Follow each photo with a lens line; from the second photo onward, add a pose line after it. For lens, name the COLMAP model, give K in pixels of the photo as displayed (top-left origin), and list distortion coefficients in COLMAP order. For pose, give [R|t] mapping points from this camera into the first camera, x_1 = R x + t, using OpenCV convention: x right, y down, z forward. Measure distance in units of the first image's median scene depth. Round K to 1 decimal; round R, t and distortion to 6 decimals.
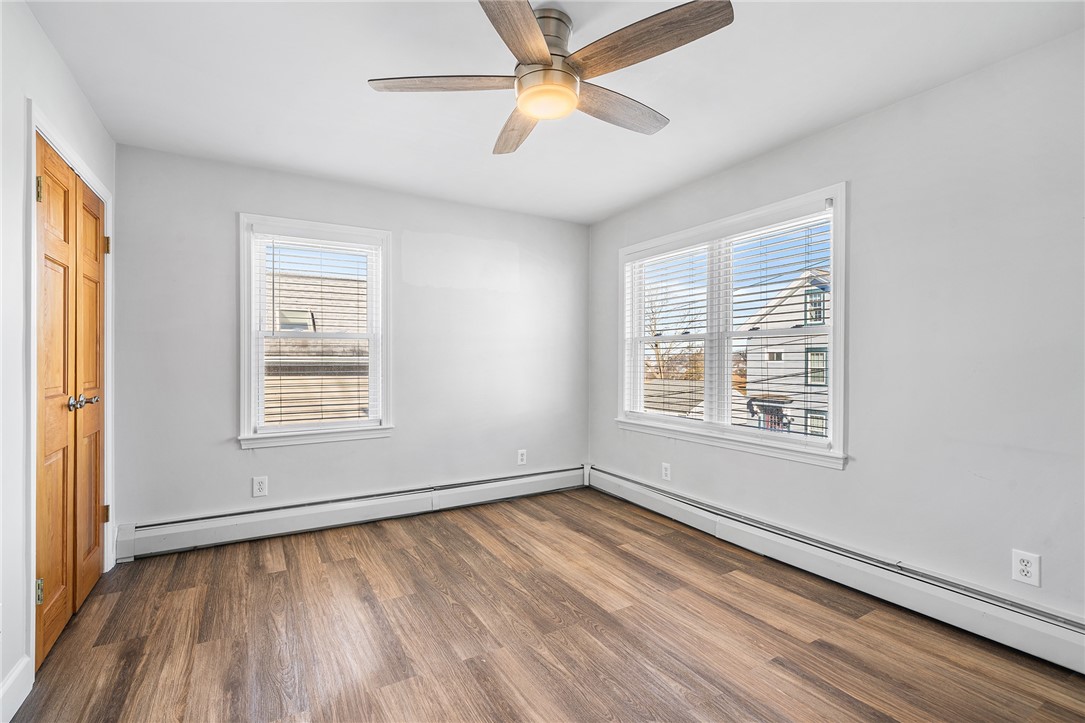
lens RADIAL K [[482.1, 0, 534.0], [0, 482.1, 360.1], [0, 0, 1]] dist [0.001723, 0.000741]
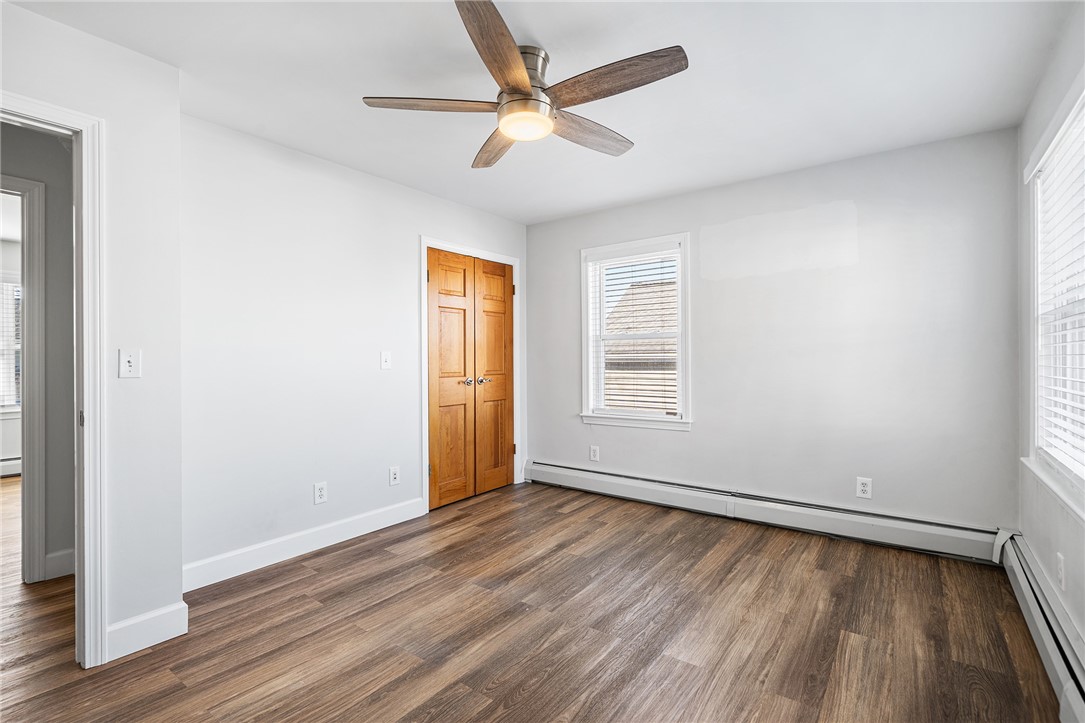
lens RADIAL K [[501.6, 0, 542.5], [0, 501.6, 361.5], [0, 0, 1]] dist [-0.000385, -0.000116]
pose [[0.401343, 0.006018, -0.915908, 0.631775], [0.008650, 0.999909, 0.010360, -0.005028], [0.915887, -0.012081, 0.401254, 0.322751]]
